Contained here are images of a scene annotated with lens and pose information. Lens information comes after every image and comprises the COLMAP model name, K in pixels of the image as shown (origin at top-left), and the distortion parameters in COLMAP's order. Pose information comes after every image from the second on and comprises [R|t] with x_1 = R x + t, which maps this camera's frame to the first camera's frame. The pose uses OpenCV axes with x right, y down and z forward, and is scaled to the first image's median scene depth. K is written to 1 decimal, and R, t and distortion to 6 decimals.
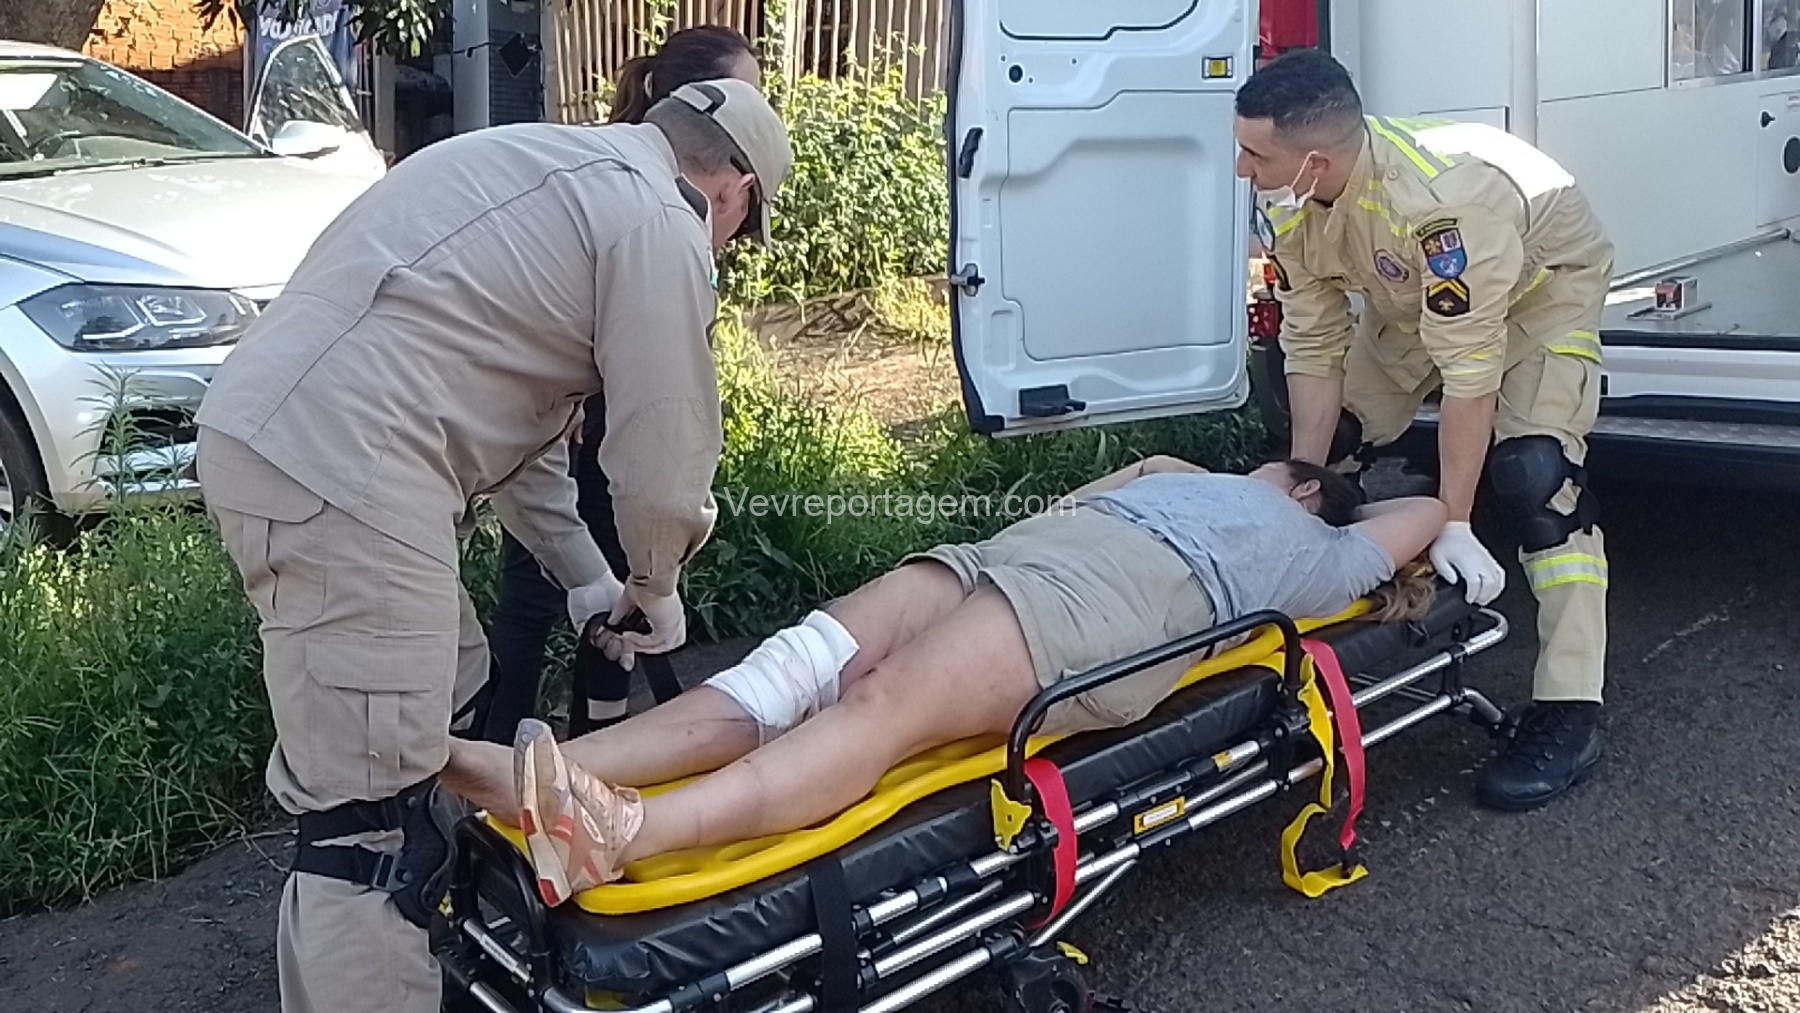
lens RADIAL K [[1627.5, 0, 898.0], [0, 1627.5, 501.1], [0, 0, 1]] dist [0.120591, -0.230246]
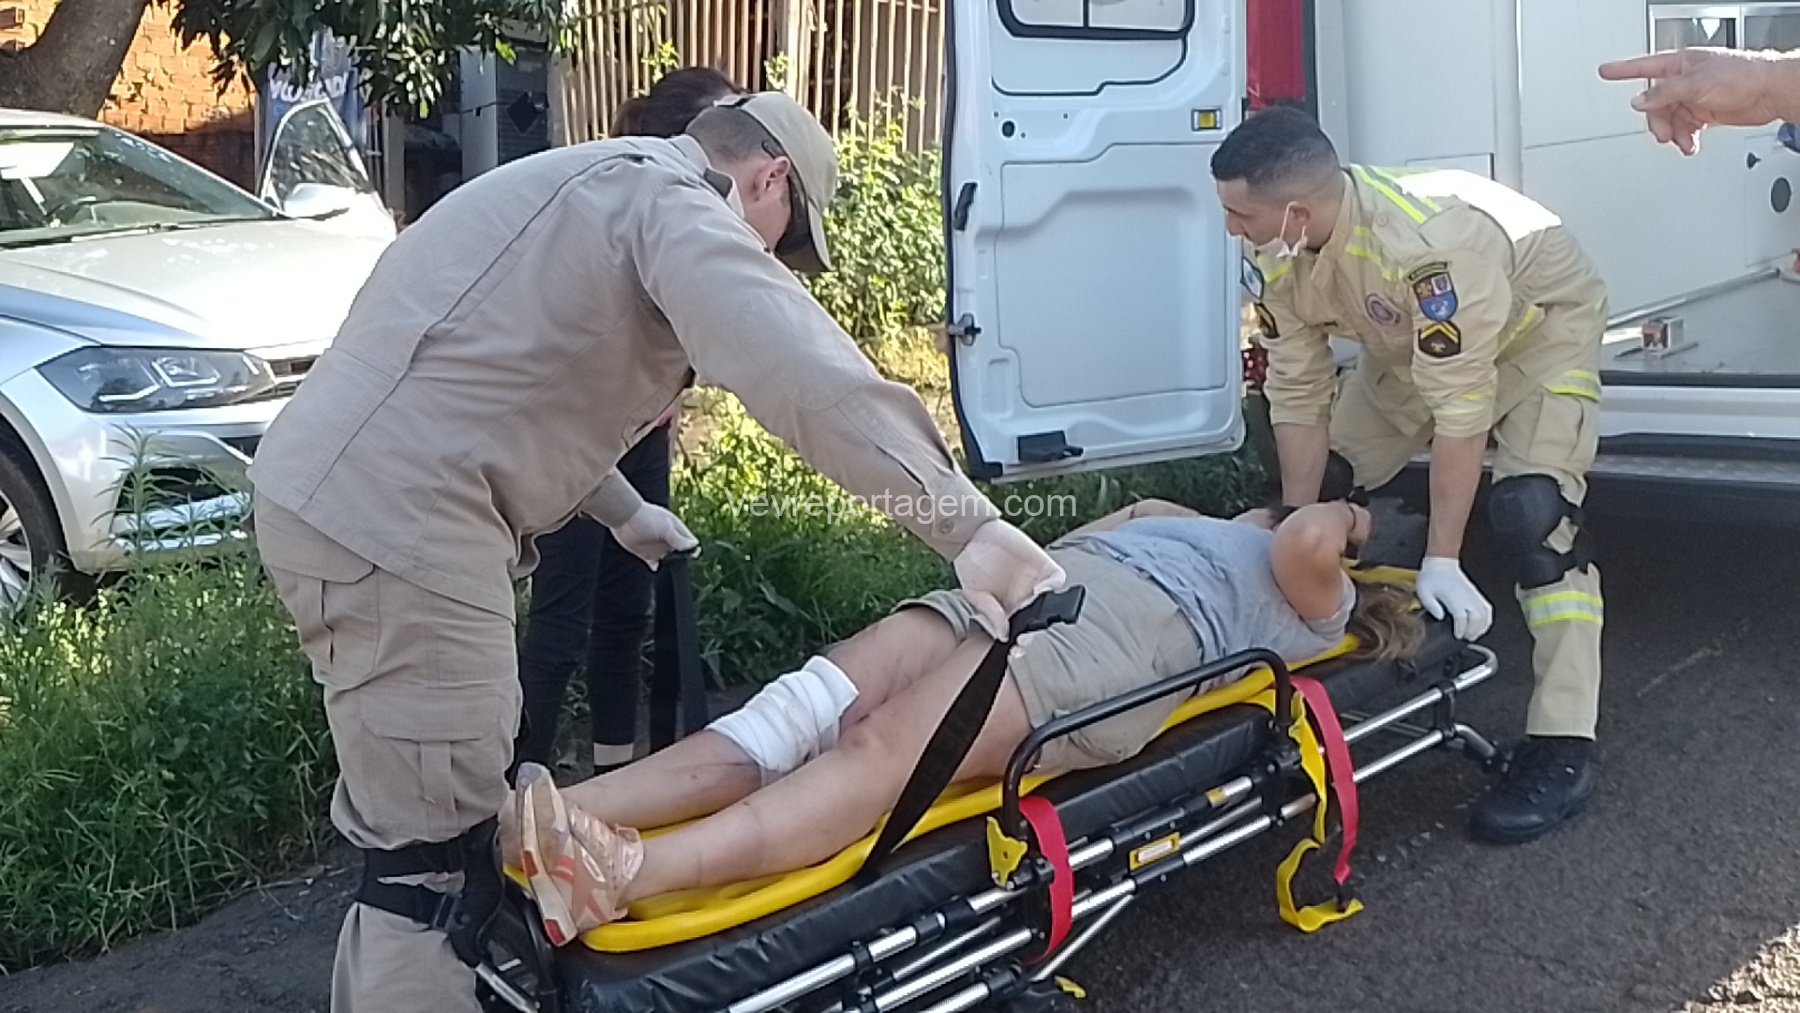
lens RADIAL K [[1632.5, 0, 896.8], [0, 1632.5, 503.2], [0, 0, 1]] dist [0.121235, -0.236676]
pose [[0.999869, -0.014358, -0.007527, 0.006135], [0.014141, 0.999504, -0.028130, 0.001095], [0.007927, 0.028020, 0.999576, -0.018411]]
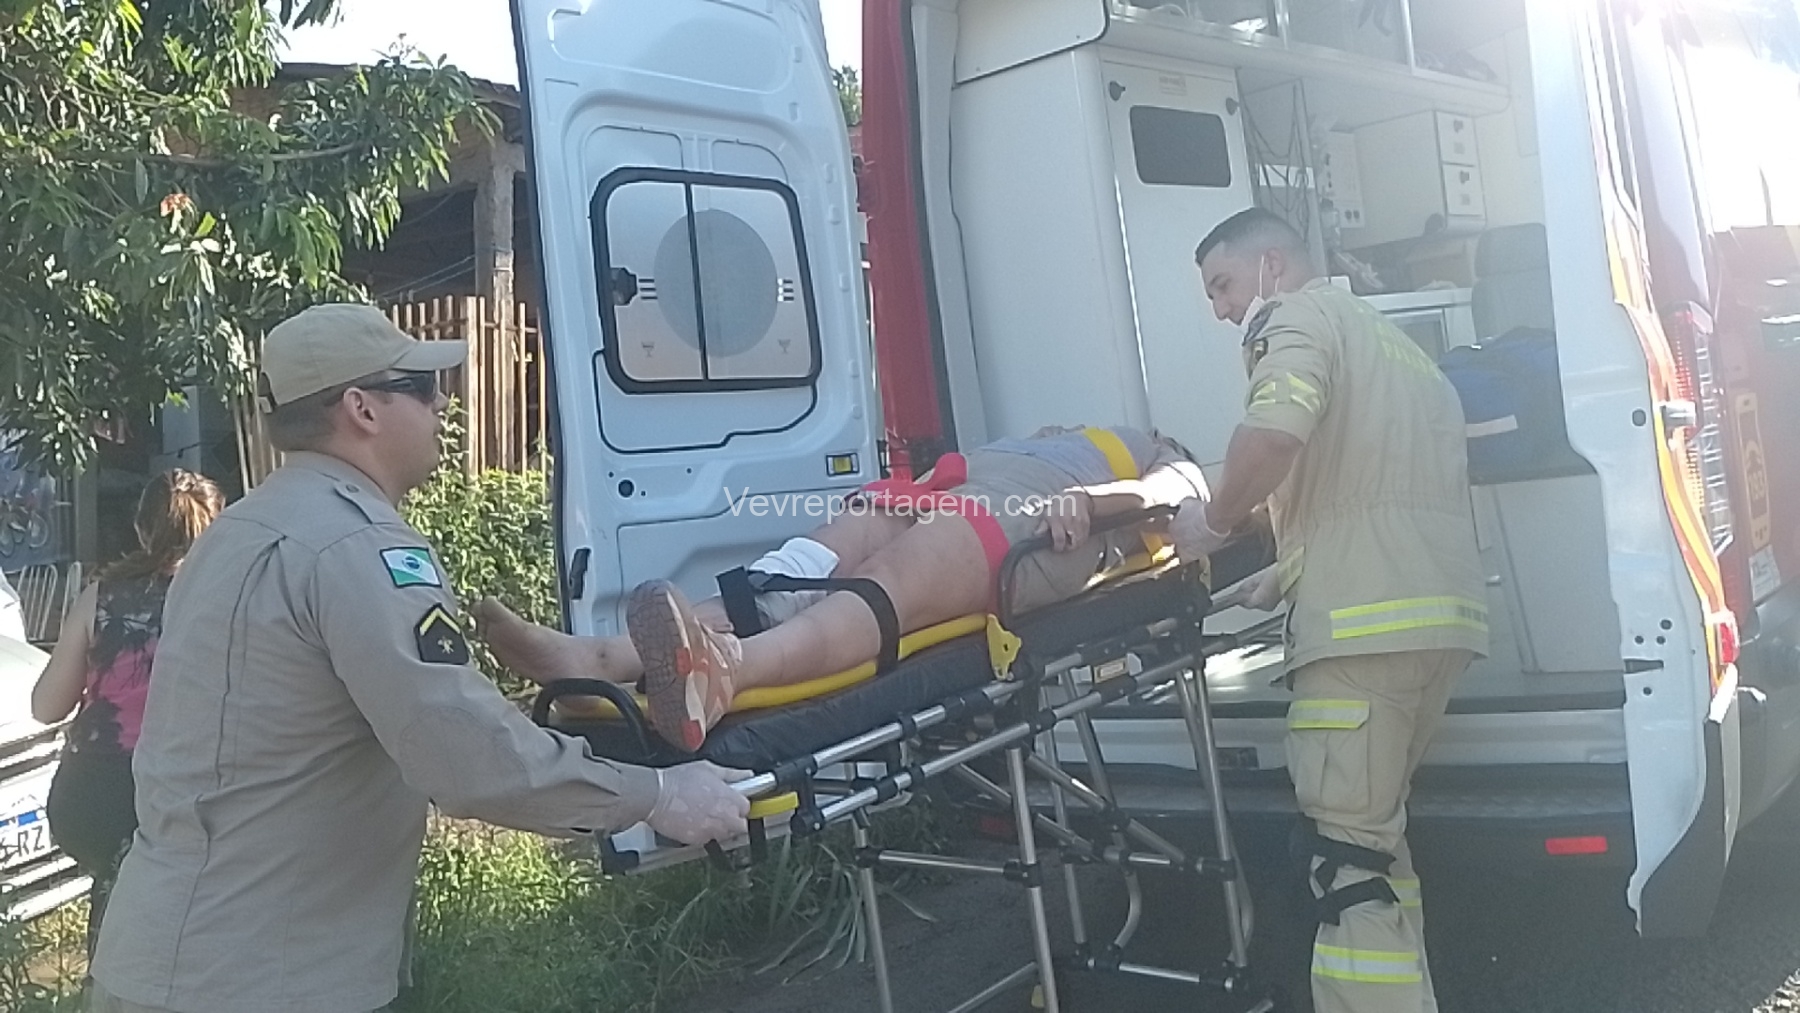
lens RADIAL K [[1632.5, 0, 896.8], [0, 1632.5, 503.2], [0, 0, 1]] dist [0.121235, -0.236676]
pose [[0.988394, -0.073374, 0.133015, 0.093425], [0.098772, 0.975669, -0.195743, -0.044066], [-0.115416, 0.206609, 0.971592, 0.042724]]
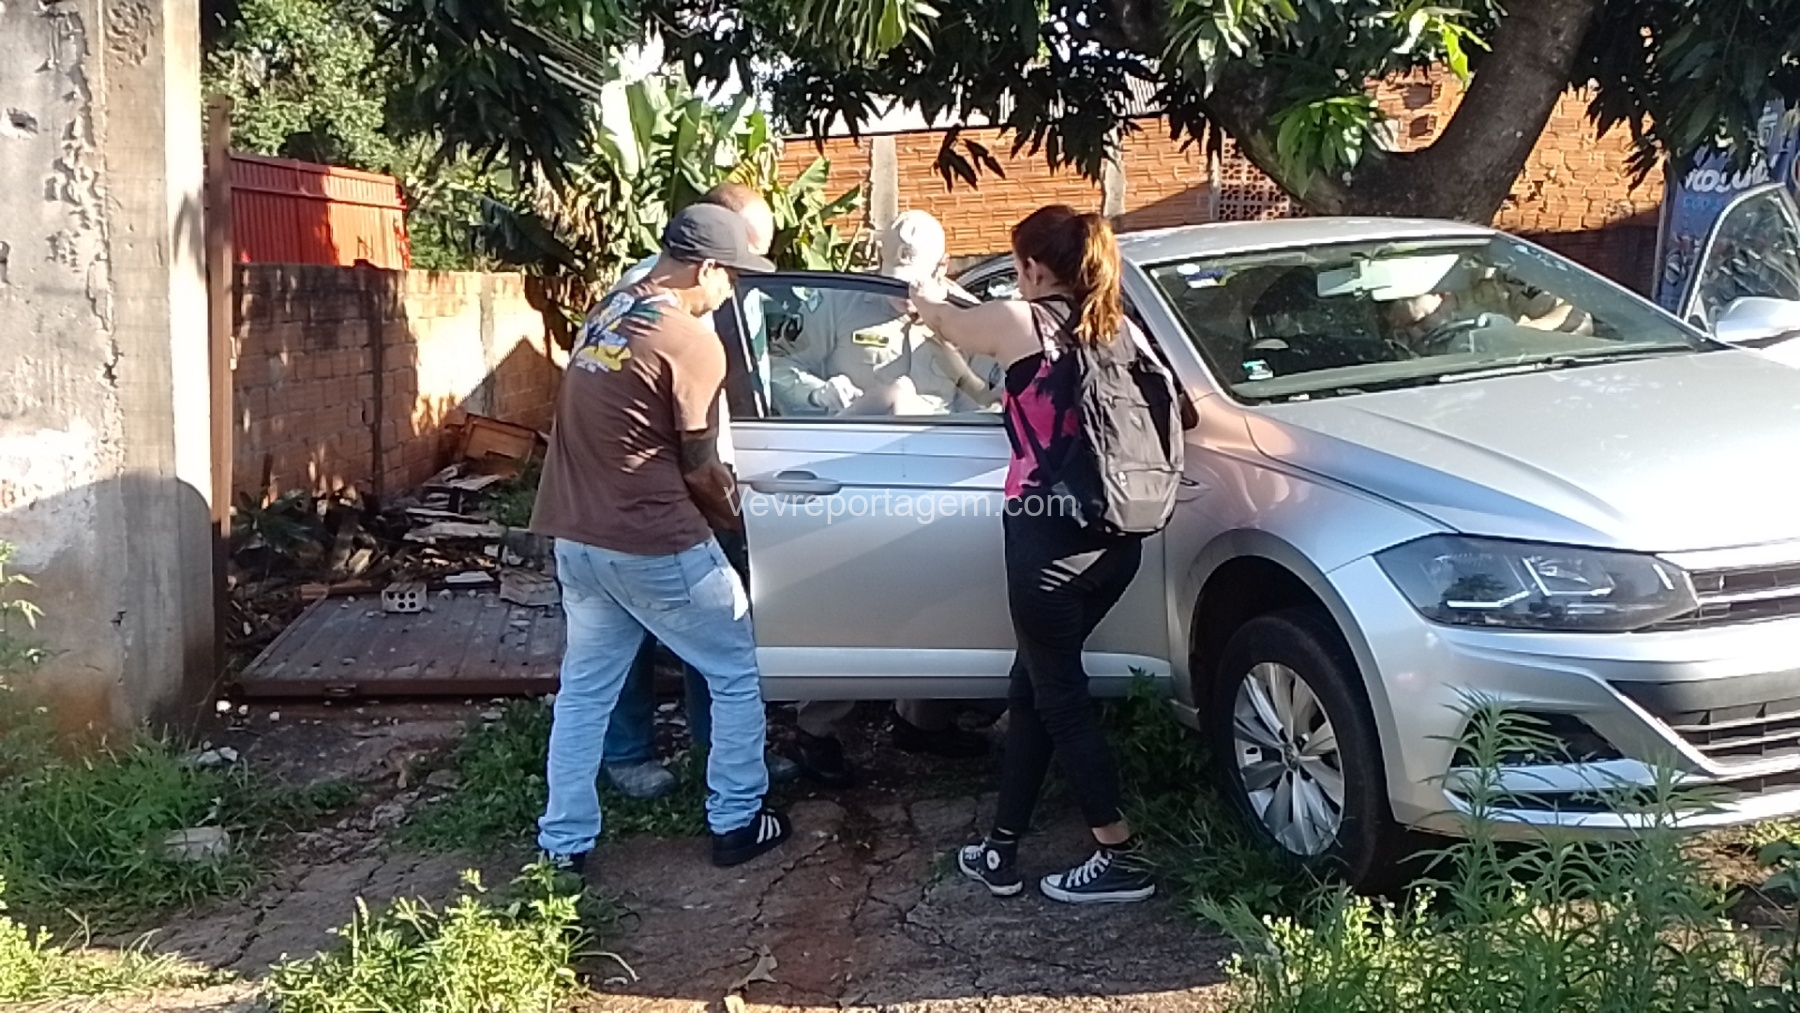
lens RADIAL K [[1632.5, 0, 896.8], [0, 1632.5, 503.2], [0, 0, 1]] dist [0.121235, -0.236676]
pose [[0.705953, 0.062937, -0.705456, -0.138567], [-0.125542, 0.991391, -0.037184, -0.083942], [0.697043, 0.114815, 0.707777, 0.277485]]
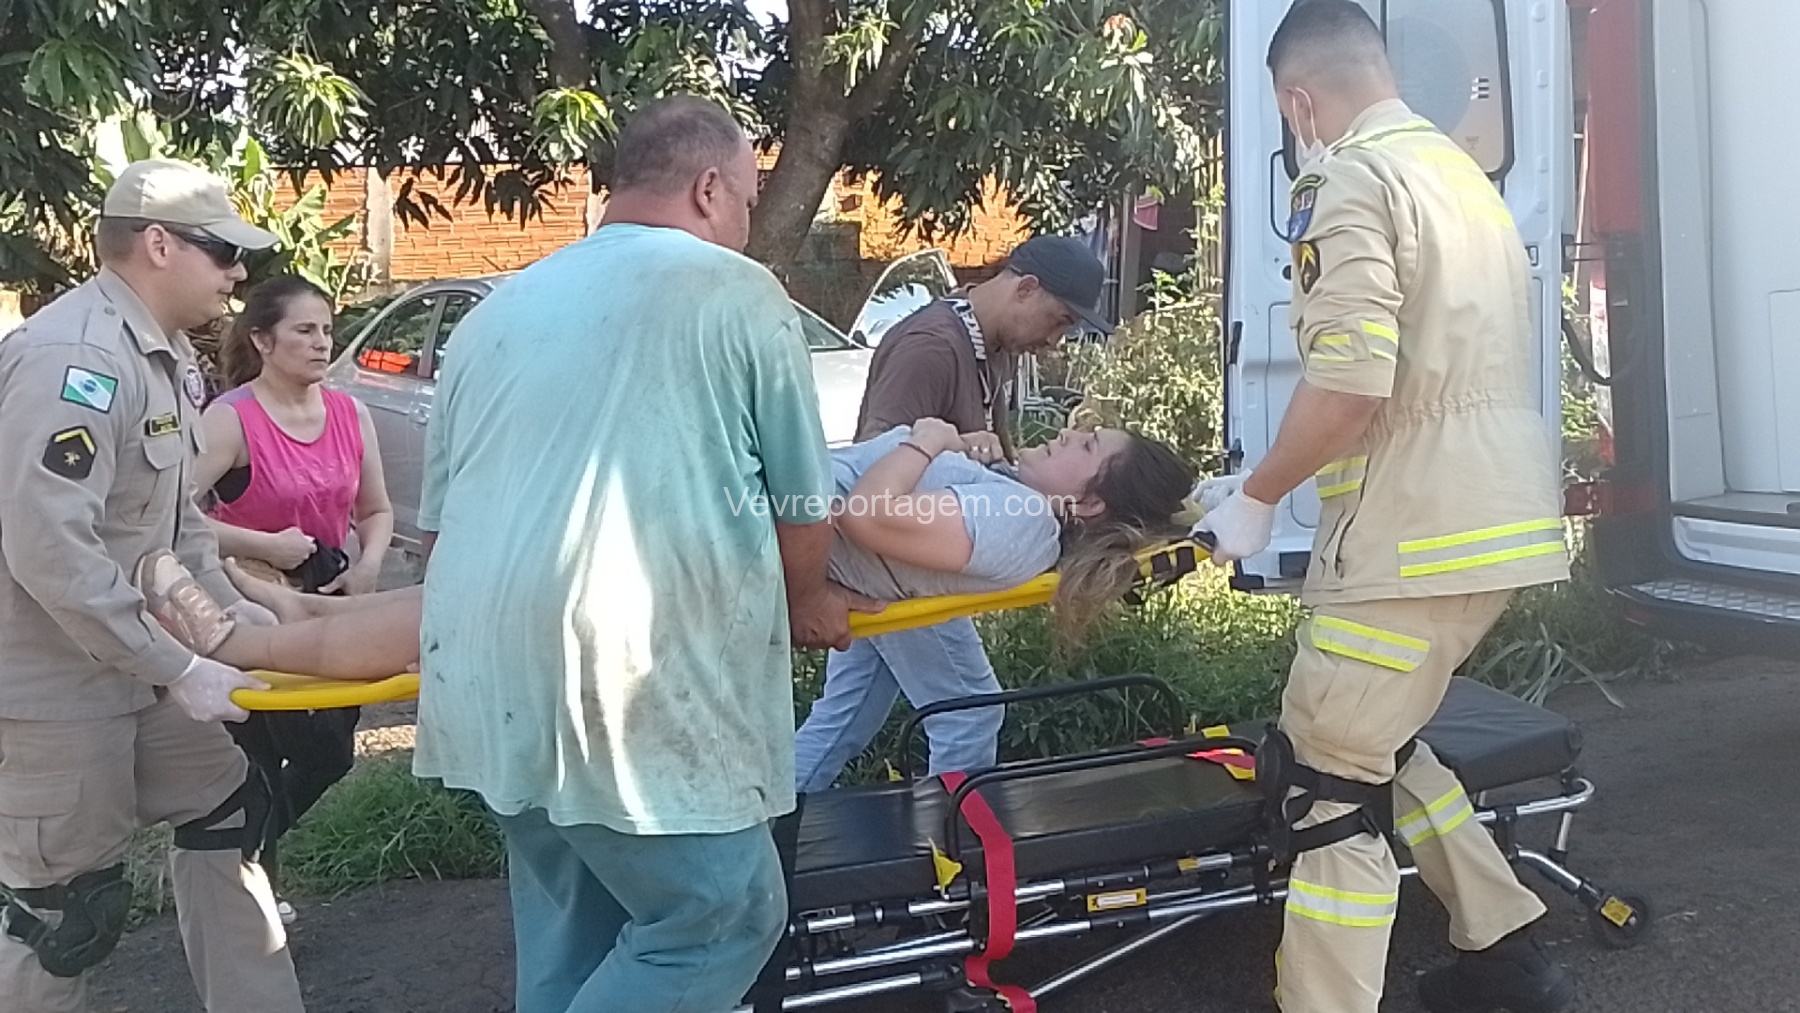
lens RADIAL K [[1632.5, 0, 896.8], [0, 1632.5, 503.2], [0, 0, 1]] dist [0.121235, -0.236676]
pose [[0.870916, 0.032718, -0.490342, 0.366761], [-0.081075, 0.993675, -0.077697, 0.005017], [0.484699, 0.107422, 0.868060, -0.083604]]
